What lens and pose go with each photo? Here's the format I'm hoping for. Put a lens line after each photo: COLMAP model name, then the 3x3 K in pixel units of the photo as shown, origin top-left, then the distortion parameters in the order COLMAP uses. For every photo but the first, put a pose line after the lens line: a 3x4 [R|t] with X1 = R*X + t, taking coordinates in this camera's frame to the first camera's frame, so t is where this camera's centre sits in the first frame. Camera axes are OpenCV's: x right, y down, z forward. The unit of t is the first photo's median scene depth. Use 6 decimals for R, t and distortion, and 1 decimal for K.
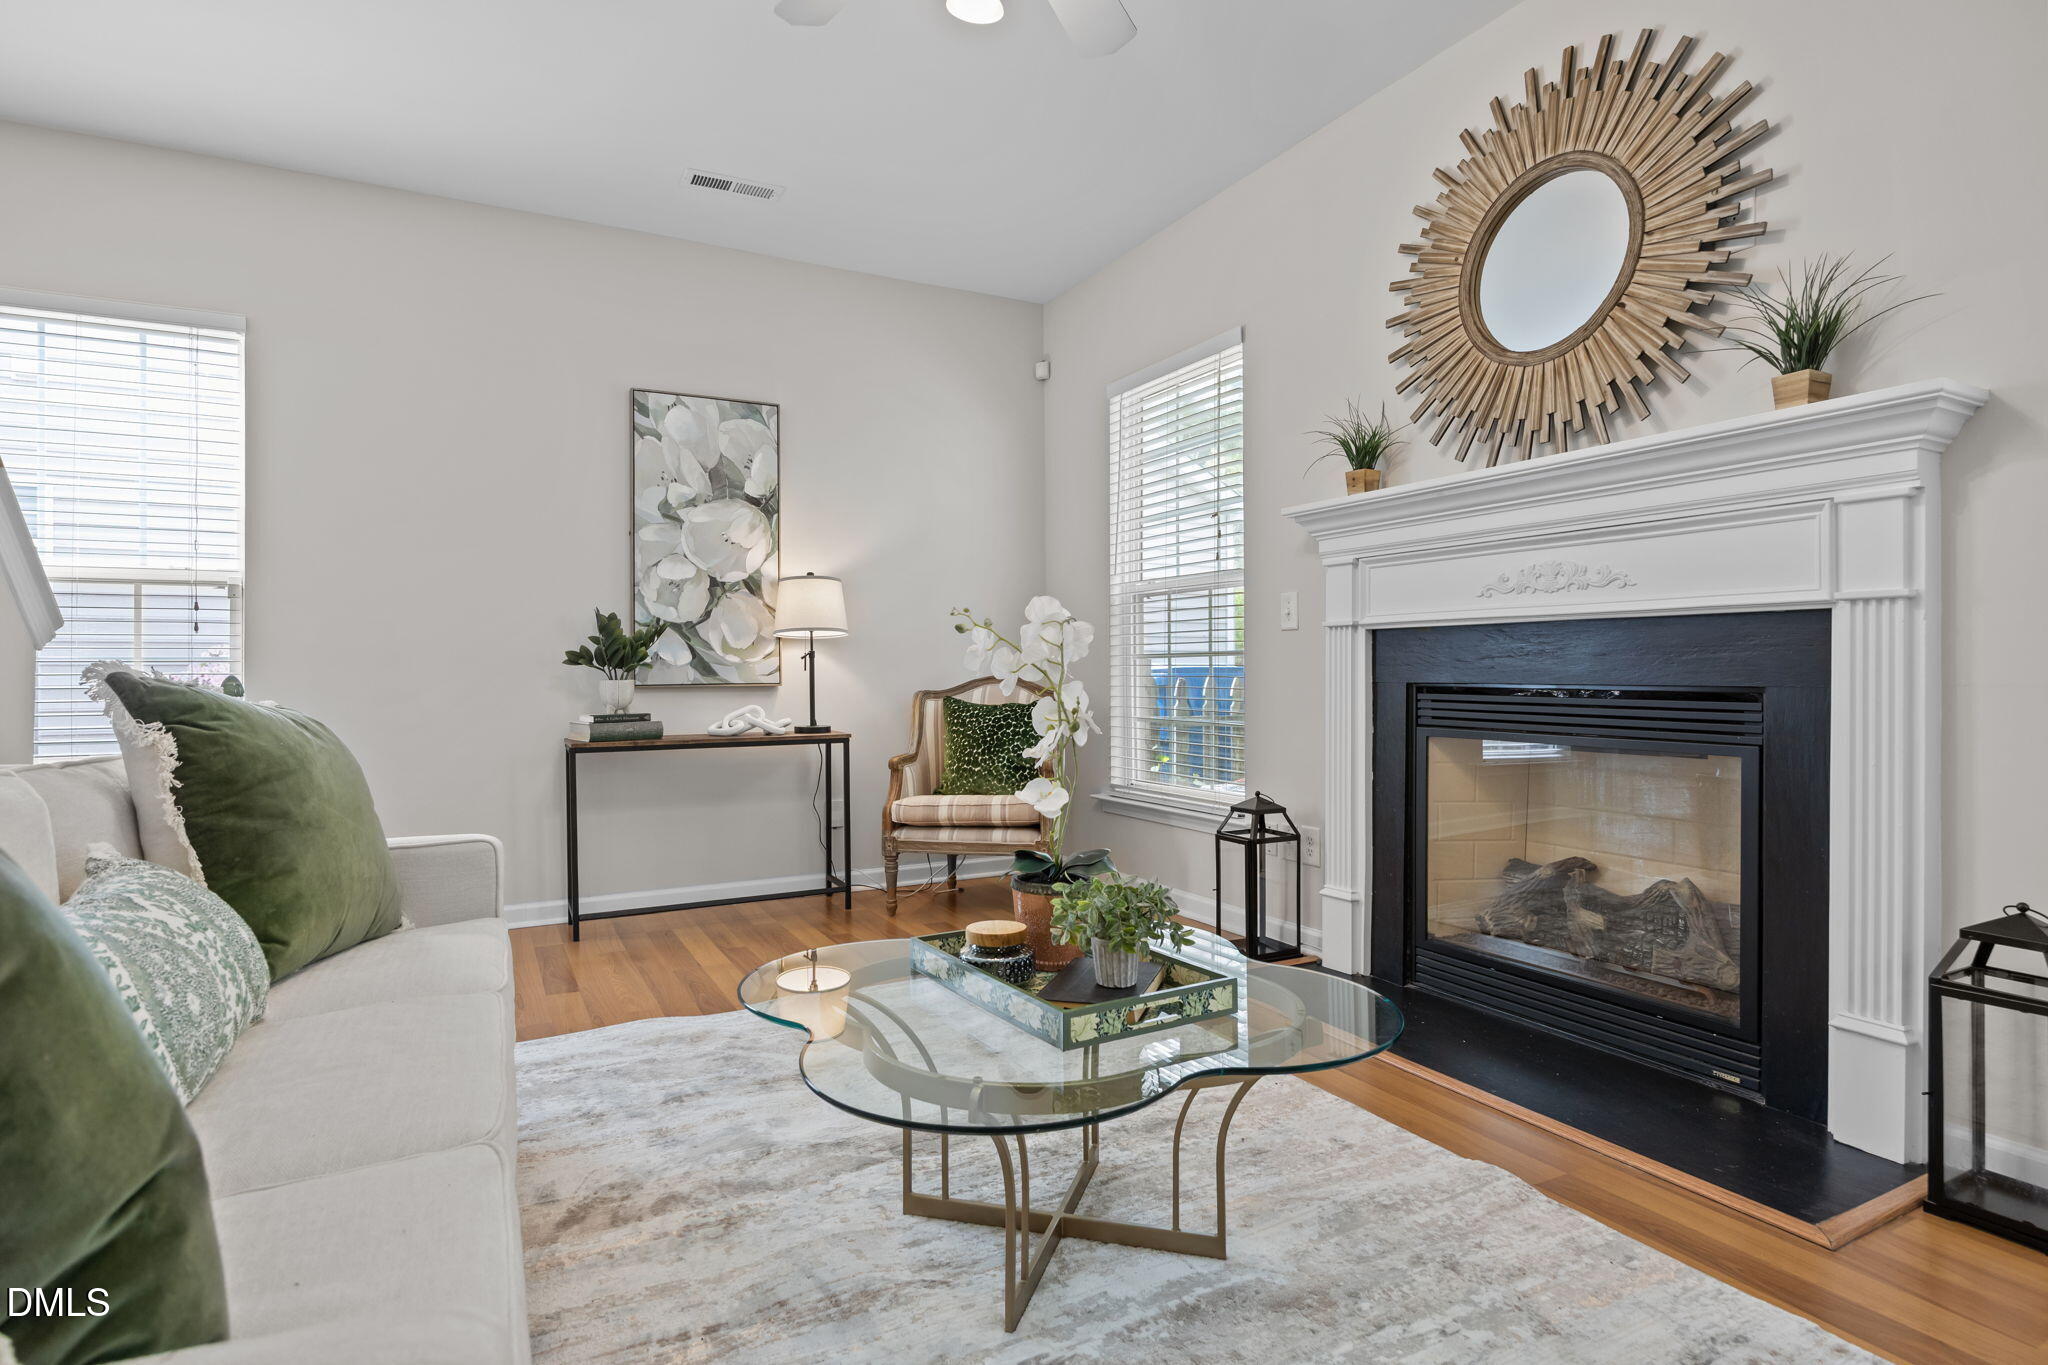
lens RADIAL K [[1071.1, 0, 1011.6], [0, 1071.1, 676.5], [0, 0, 1]] dist [-0.015349, 0.003079]
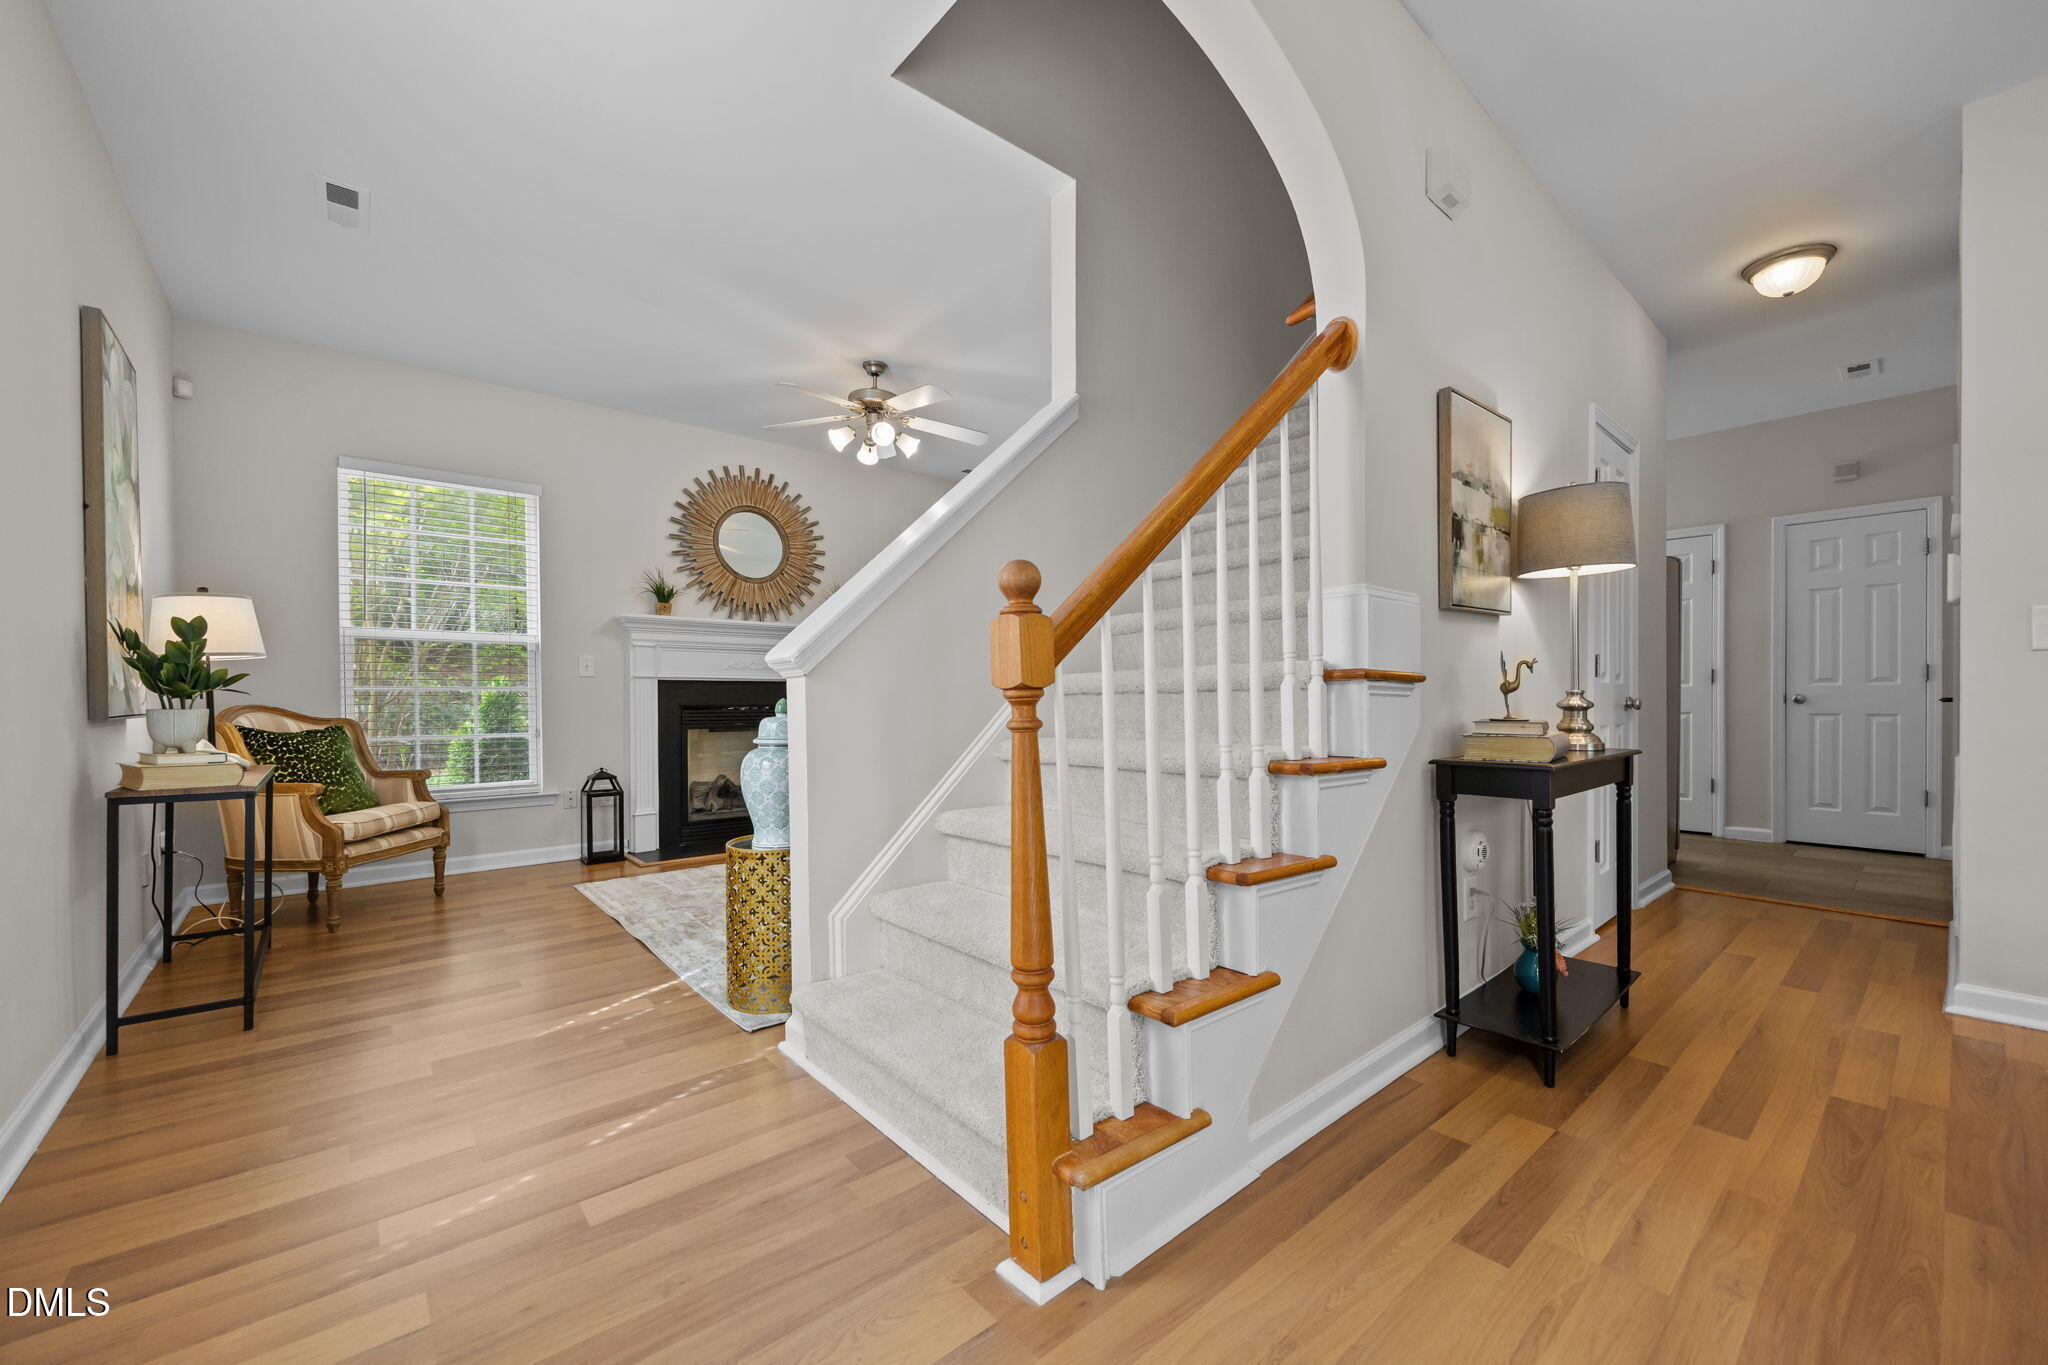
lens RADIAL K [[789.5, 0, 997.4], [0, 789.5, 708.4], [0, 0, 1]] dist [-0.006078, -0.000379]
pose [[-0.193193, -0.008416, 0.981125, -1.659268], [0.005895, 0.999935, 0.009738, -0.001092], [-0.981143, 0.007665, -0.193131, 0.850715]]
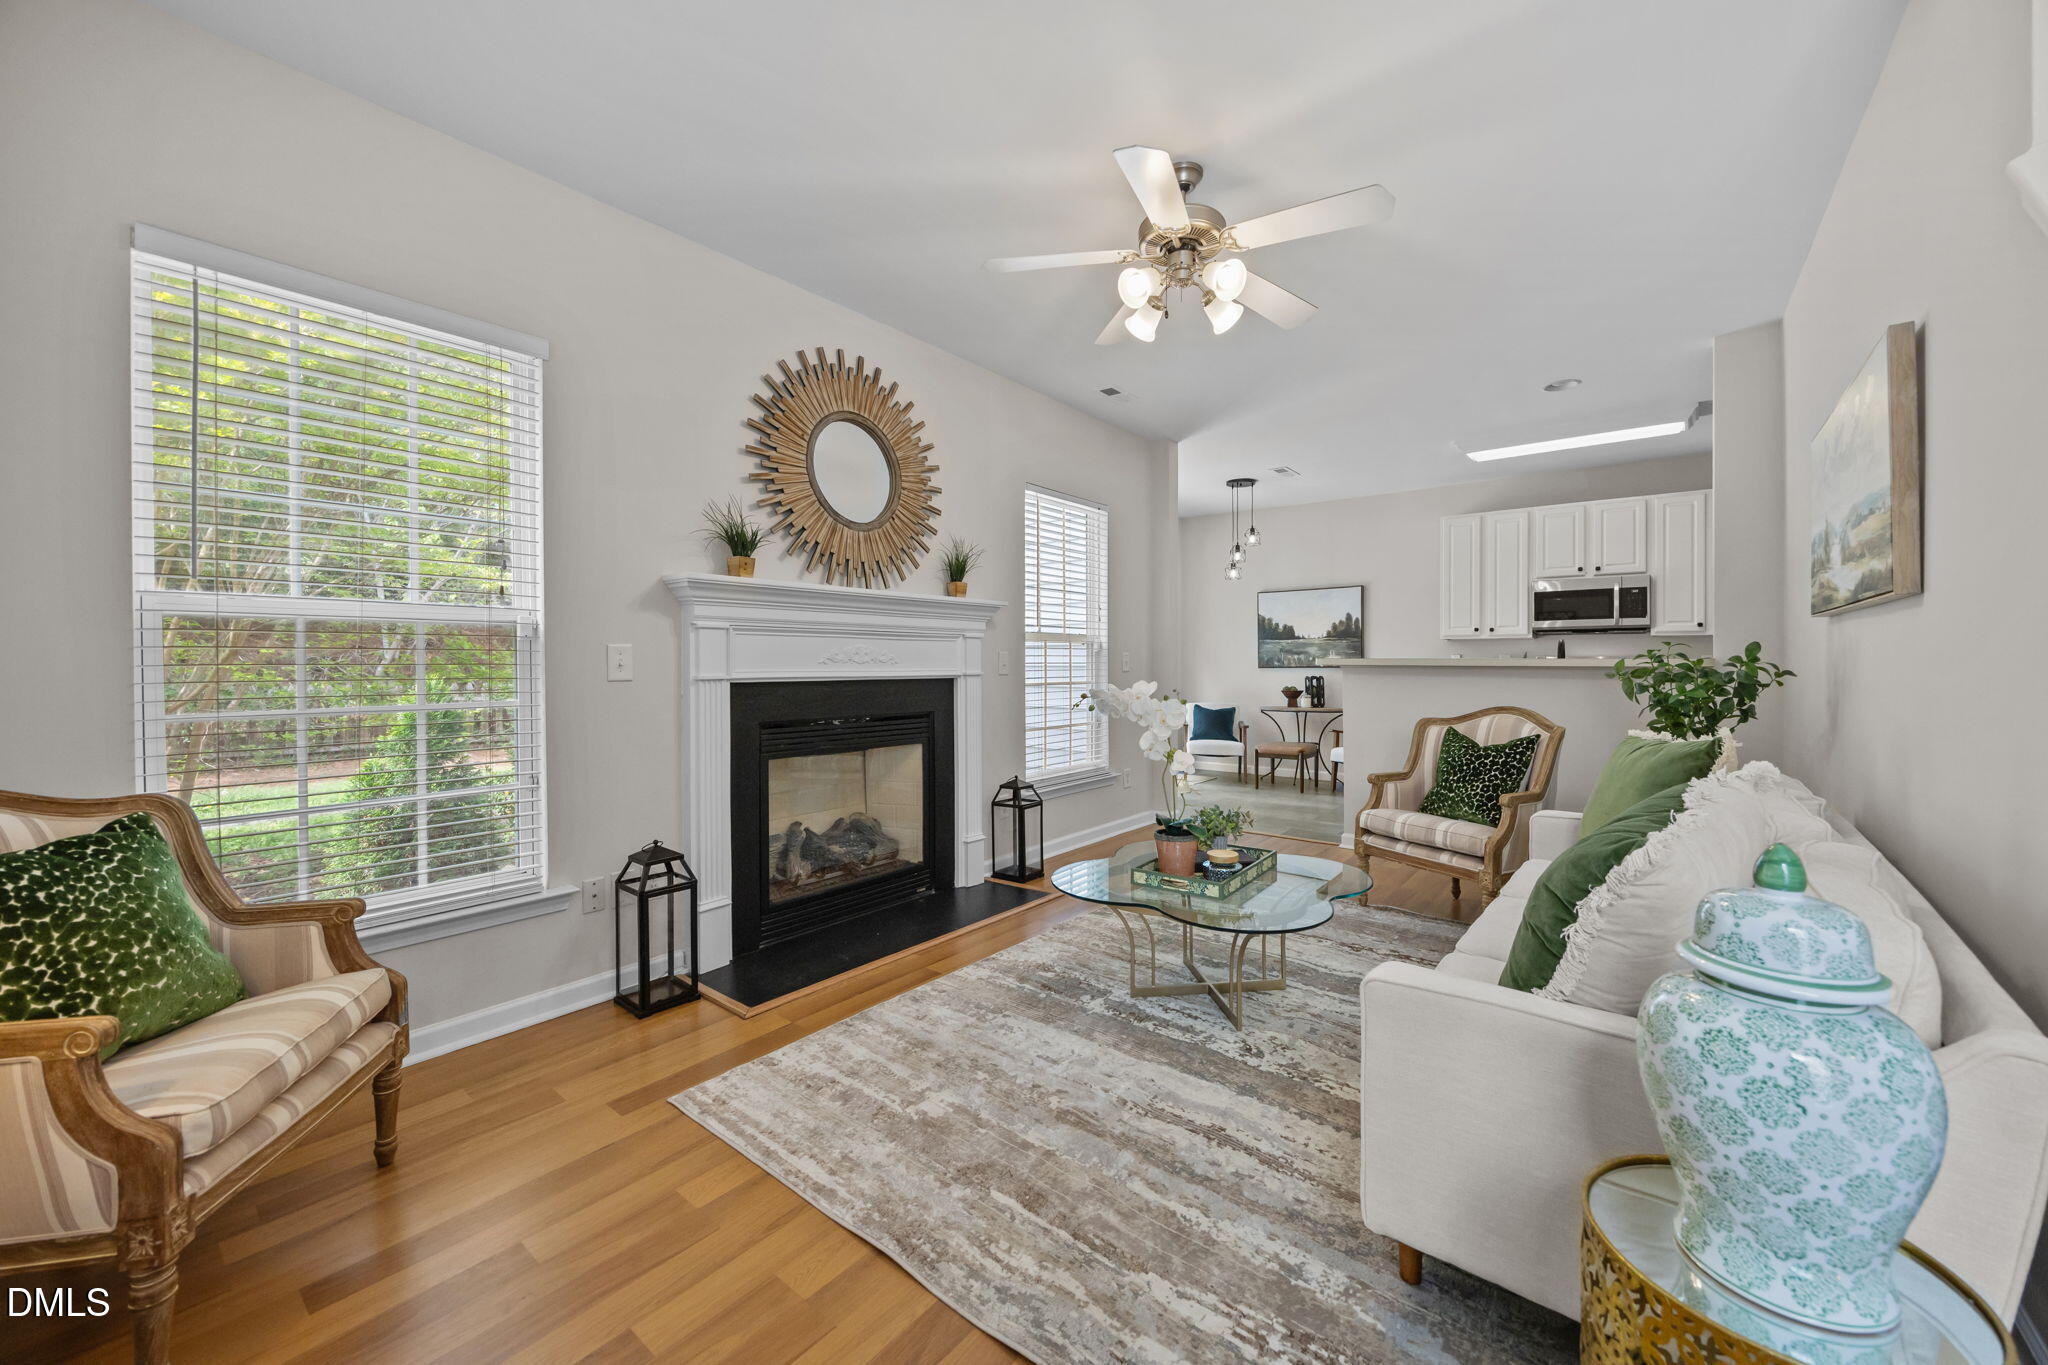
lens RADIAL K [[789.5, 0, 1009.8], [0, 789.5, 665.3], [0, 0, 1]] dist [-0.006078, -0.000379]
pose [[-0.371002, 0.000124, 0.928632, -0.843098], [0.007212, 0.999970, 0.002748, -0.084343], [-0.928604, 0.007716, -0.370992, 1.348697]]
